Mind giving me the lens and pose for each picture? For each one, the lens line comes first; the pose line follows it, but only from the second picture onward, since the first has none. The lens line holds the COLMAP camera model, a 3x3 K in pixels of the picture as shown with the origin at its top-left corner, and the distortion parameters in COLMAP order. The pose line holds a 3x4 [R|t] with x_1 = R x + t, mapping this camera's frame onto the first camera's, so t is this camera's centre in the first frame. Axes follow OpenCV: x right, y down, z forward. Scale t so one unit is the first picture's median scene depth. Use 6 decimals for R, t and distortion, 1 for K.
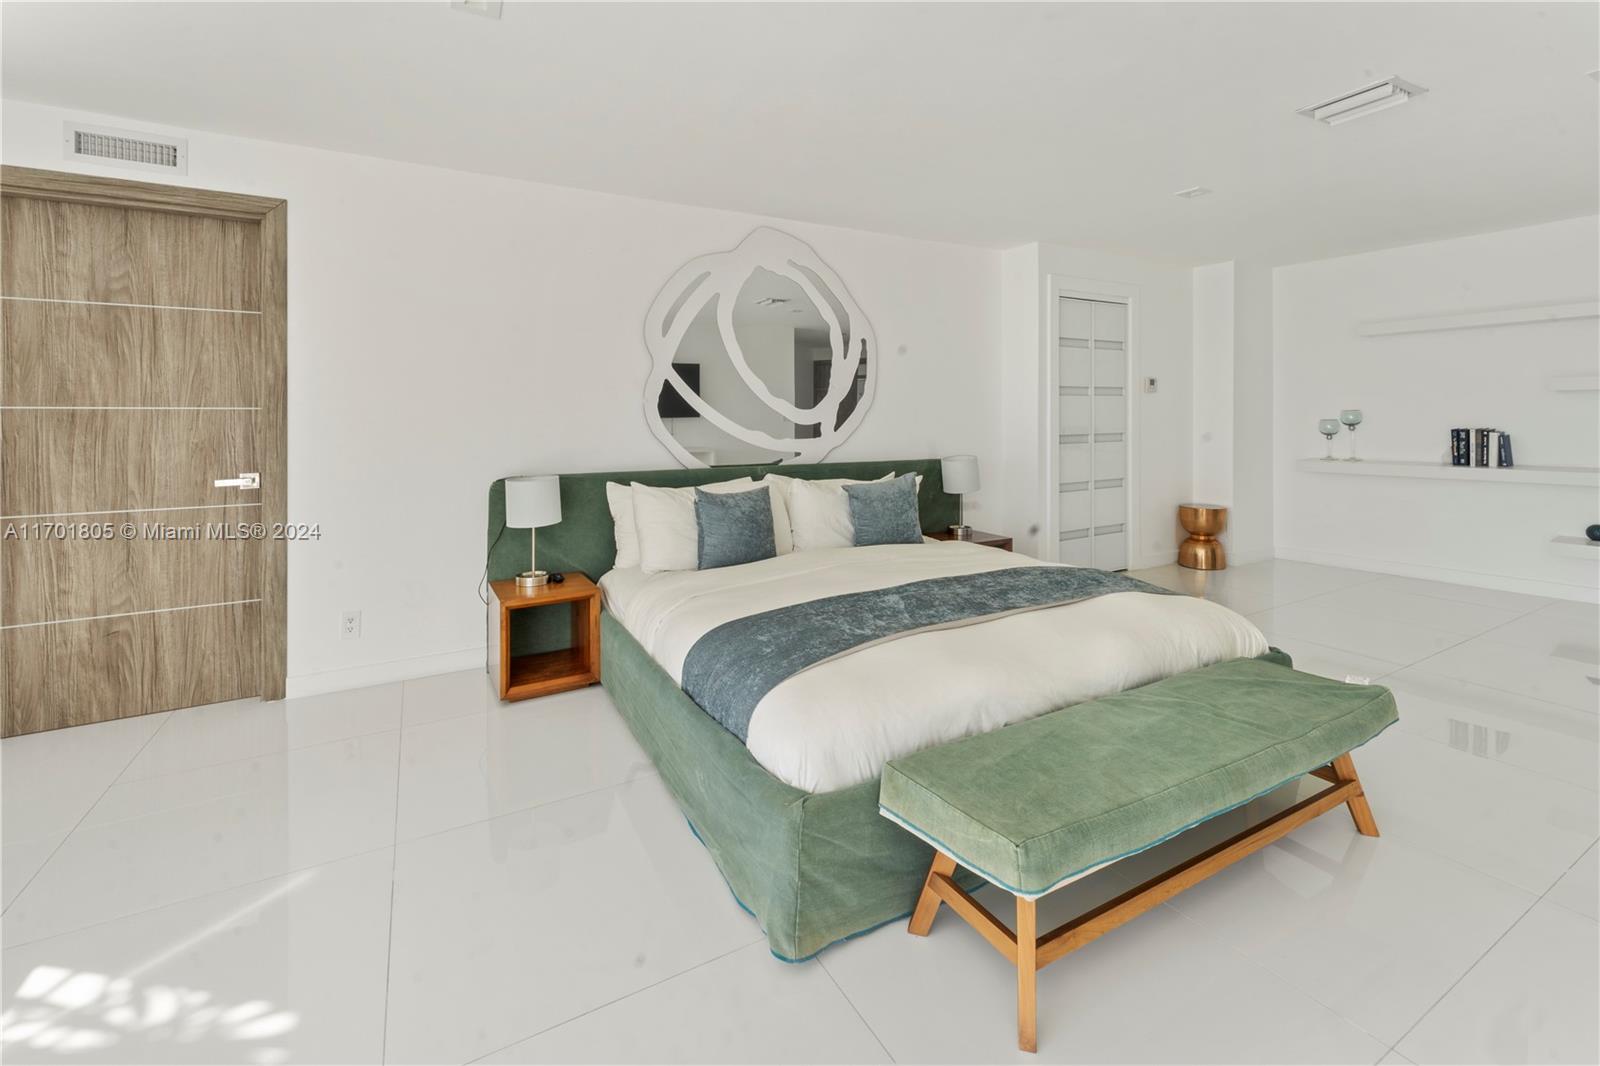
lens RADIAL K [[673.5, 0, 799.1], [0, 673.5, 445.0], [0, 0, 1]] dist [0.000465, -0.000020]
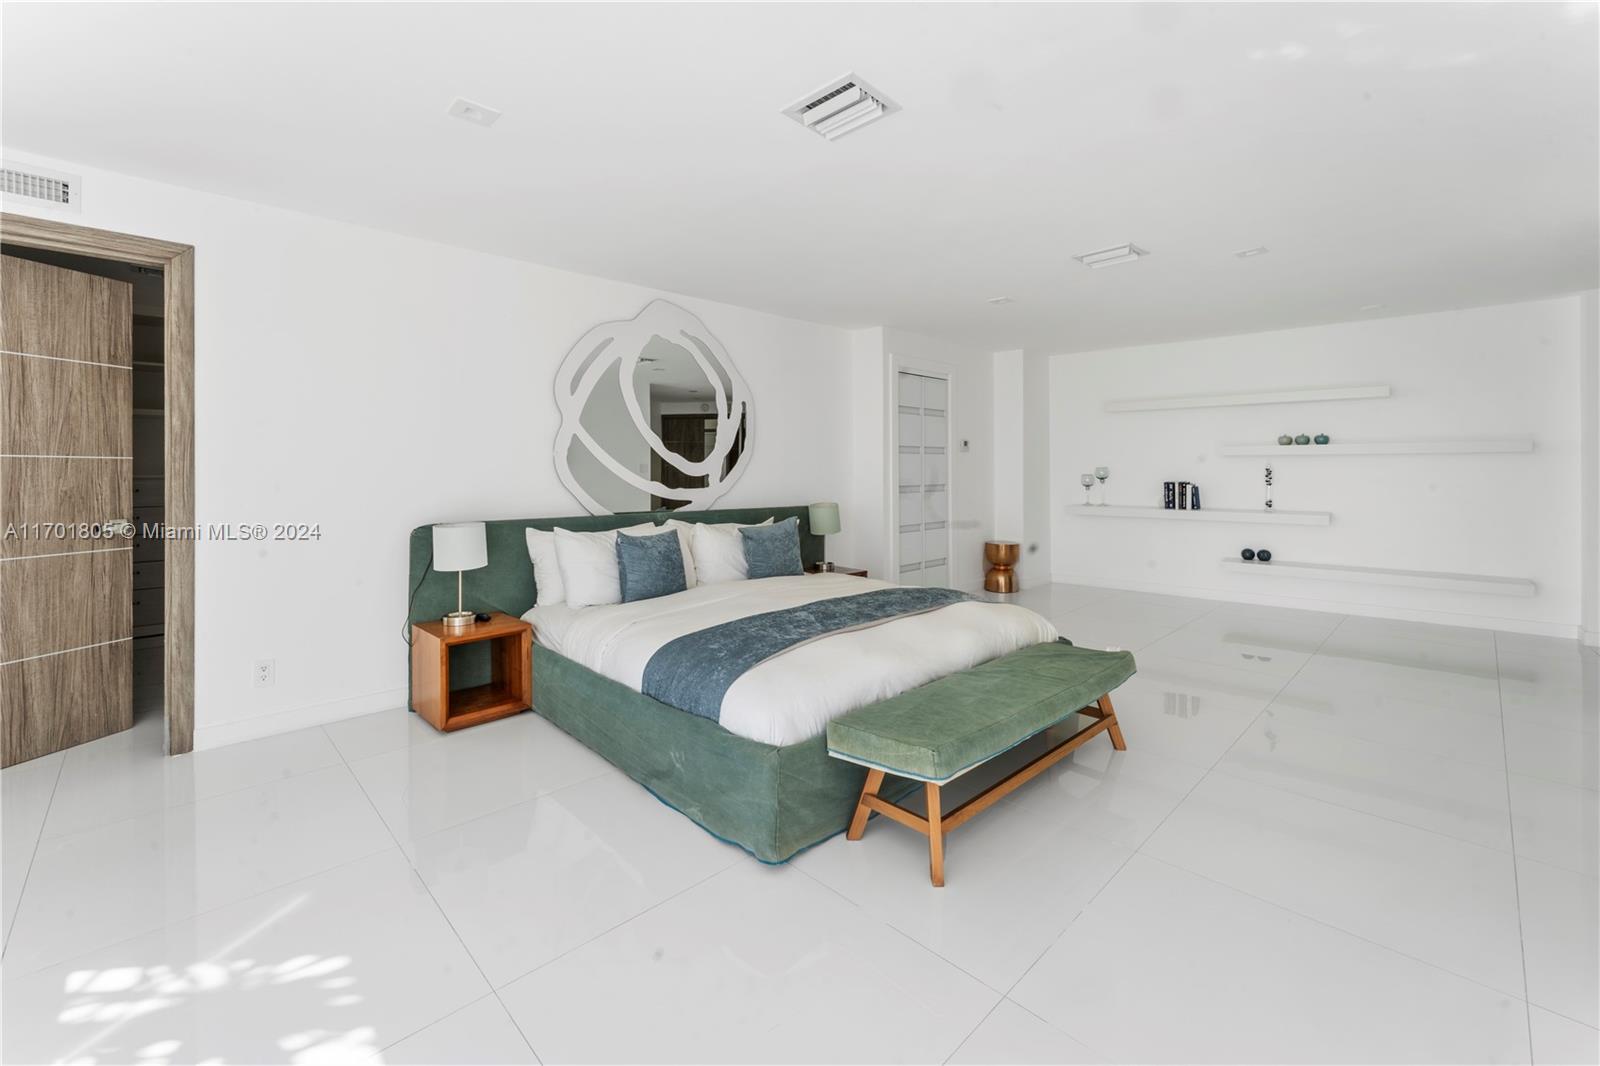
lens RADIAL K [[657.0, 0, 800.0], [0, 657.0, 489.3], [0, 0, 1]] dist [0.000467, -0.000097]
pose [[0.965756, 0.000768, 0.259450, -0.147472], [0.001828, 0.999951, -0.009766, 0.004132], [-0.259445, 0.009905, 0.965707, -0.154541]]
